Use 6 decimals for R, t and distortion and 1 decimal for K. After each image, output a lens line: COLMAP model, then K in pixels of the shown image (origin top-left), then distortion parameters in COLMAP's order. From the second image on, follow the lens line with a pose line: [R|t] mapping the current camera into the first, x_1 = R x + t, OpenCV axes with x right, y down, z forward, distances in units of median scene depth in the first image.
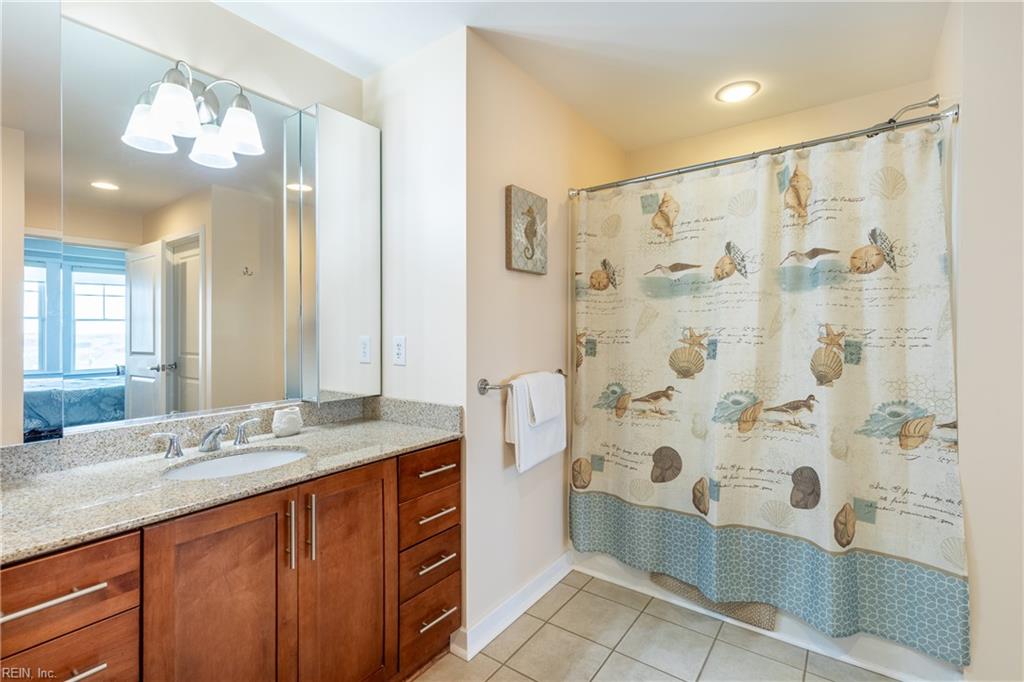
lens RADIAL K [[468.2, 0, 516.9], [0, 468.2, 326.1], [0, 0, 1]] dist [0.011064, -0.001567]
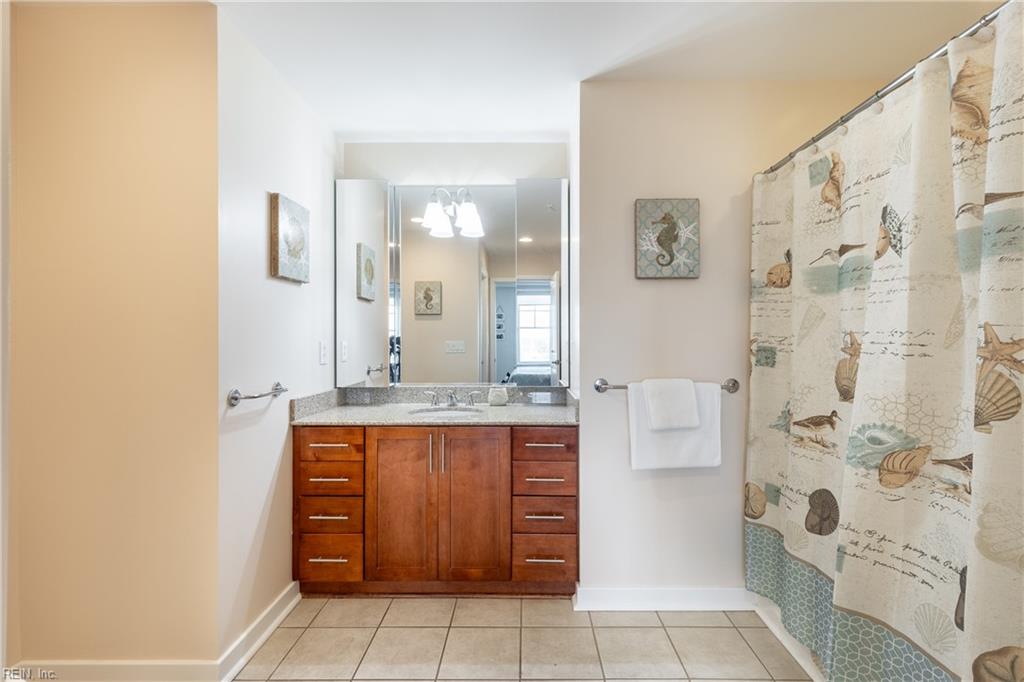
lens RADIAL K [[468.2, 0, 516.9], [0, 468.2, 326.1], [0, 0, 1]] dist [0.011064, -0.001567]
pose [[0.567881, -0.019909, -0.822870, 0.688137], [0.009942, 0.999800, -0.017328, 0.001961], [0.823051, 0.001660, 0.567966, 0.164432]]
